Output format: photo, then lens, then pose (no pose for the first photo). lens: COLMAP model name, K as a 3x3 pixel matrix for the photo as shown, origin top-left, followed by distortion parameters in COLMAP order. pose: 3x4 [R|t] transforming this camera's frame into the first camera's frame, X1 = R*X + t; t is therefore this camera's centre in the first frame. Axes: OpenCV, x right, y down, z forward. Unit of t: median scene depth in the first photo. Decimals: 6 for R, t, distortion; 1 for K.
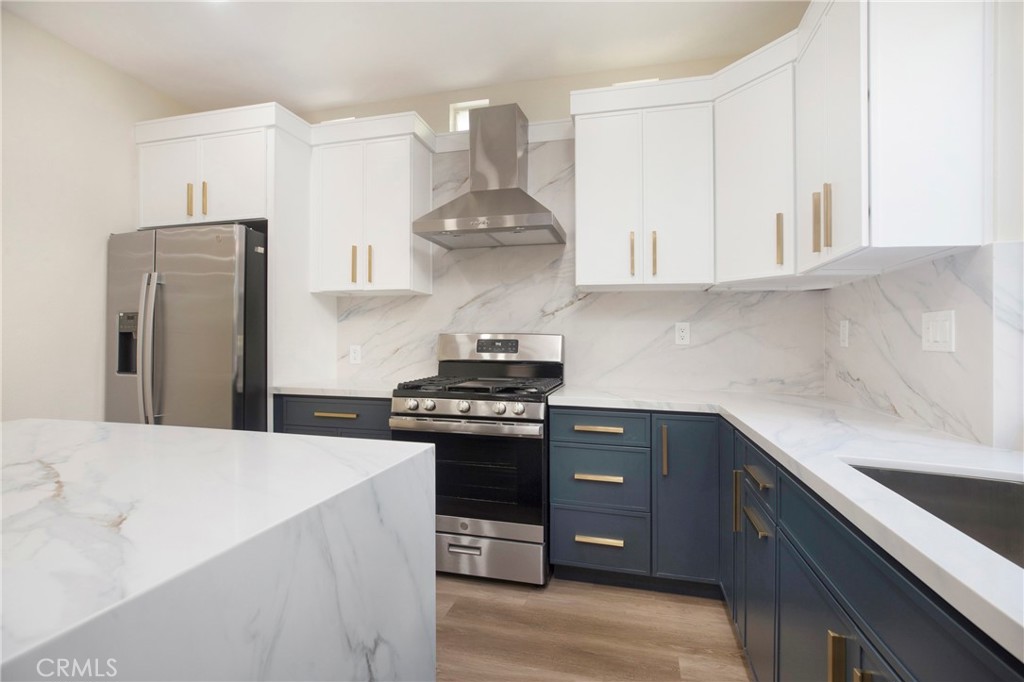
lens RADIAL K [[462.8, 0, 509.1], [0, 462.8, 336.4], [0, 0, 1]] dist [-0.000608, -0.000014]
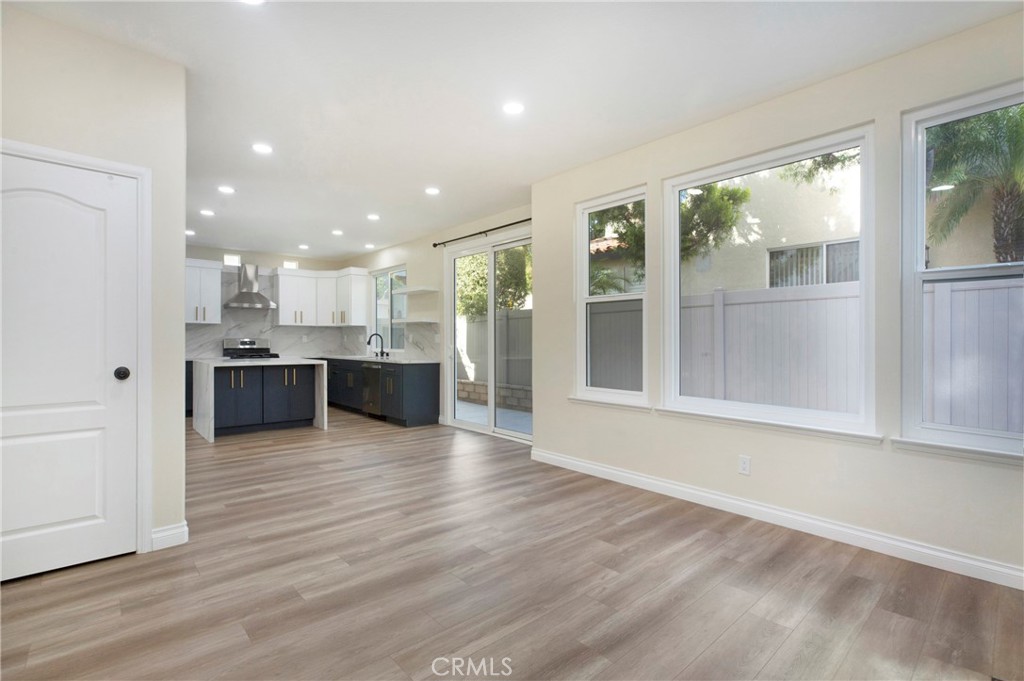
lens RADIAL K [[507.4, 0, 472.9], [0, 507.4, 341.0], [0, 0, 1]] dist [-0.000347, 0.000304]
pose [[0.594551, -0.008824, 0.804010, -1.792586], [0.004512, 0.999961, 0.007639, -0.011260], [-0.804046, -0.000914, 0.594567, -2.100619]]
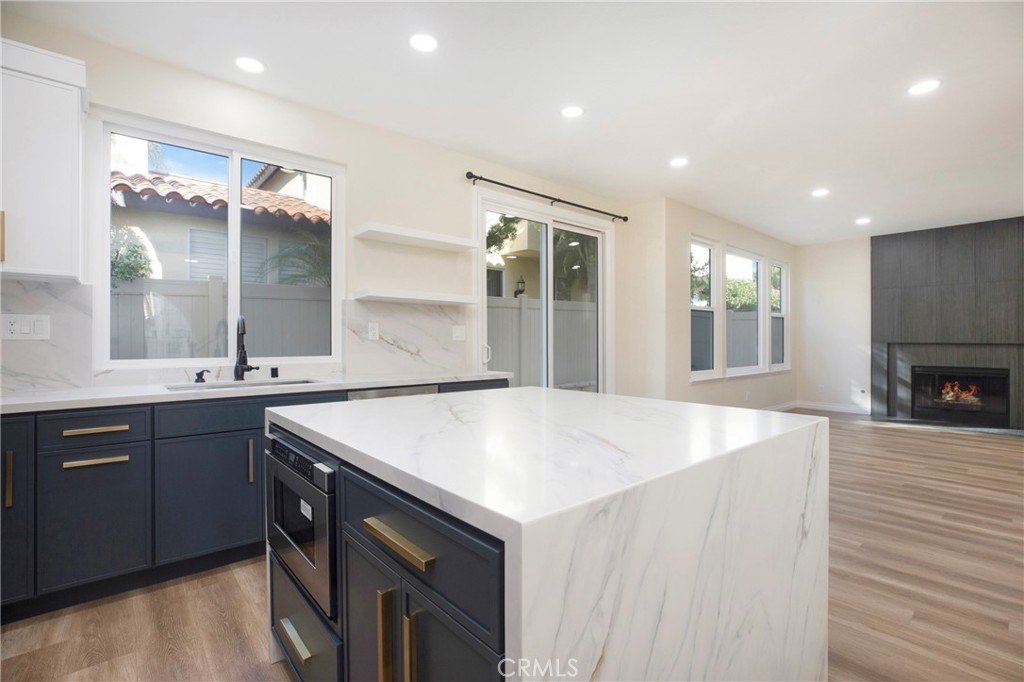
lens RADIAL K [[477.3, 0, 523.4], [0, 477.3, 341.0], [0, 0, 1]] dist [-0.018318, 0.000430]
pose [[-0.846599, -0.008200, 0.532167, -0.709449], [-0.004587, 0.999957, 0.008111, 0.008100], [-0.532211, 0.004425, -0.846600, 0.774229]]
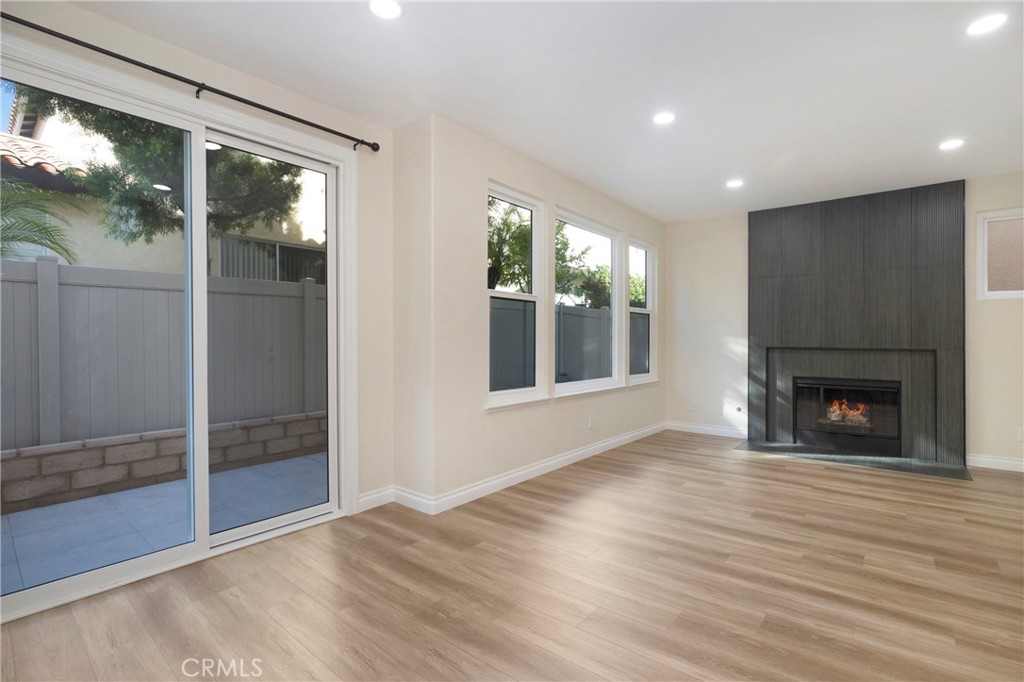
lens RADIAL K [[501.0, 0, 530.6], [0, 501.0, 342.7], [0, 0, 1]] dist [-0.029309, 0.000290]
pose [[-0.932963, -0.011744, 0.359780, -0.844995], [-0.008803, 0.999913, 0.009811, -0.002121], [-0.359864, 0.005986, -0.932985, -0.107382]]
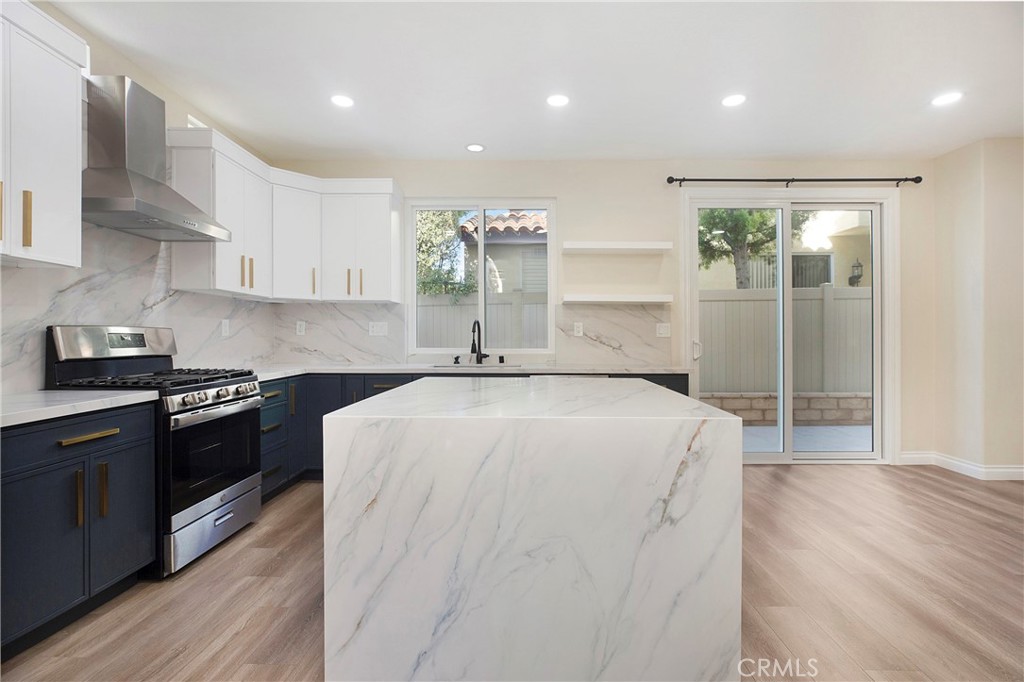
lens RADIAL K [[477.8, 0, 512.0], [0, 477.8, 341.0], [0, 0, 1]] dist [-0.033086, 0.023479]
pose [[-0.266902, -0.018689, 0.963542, -1.141488], [-0.001749, 0.999820, 0.018908, 0.003947], [-0.963722, 0.003361, -0.266886, 0.522878]]
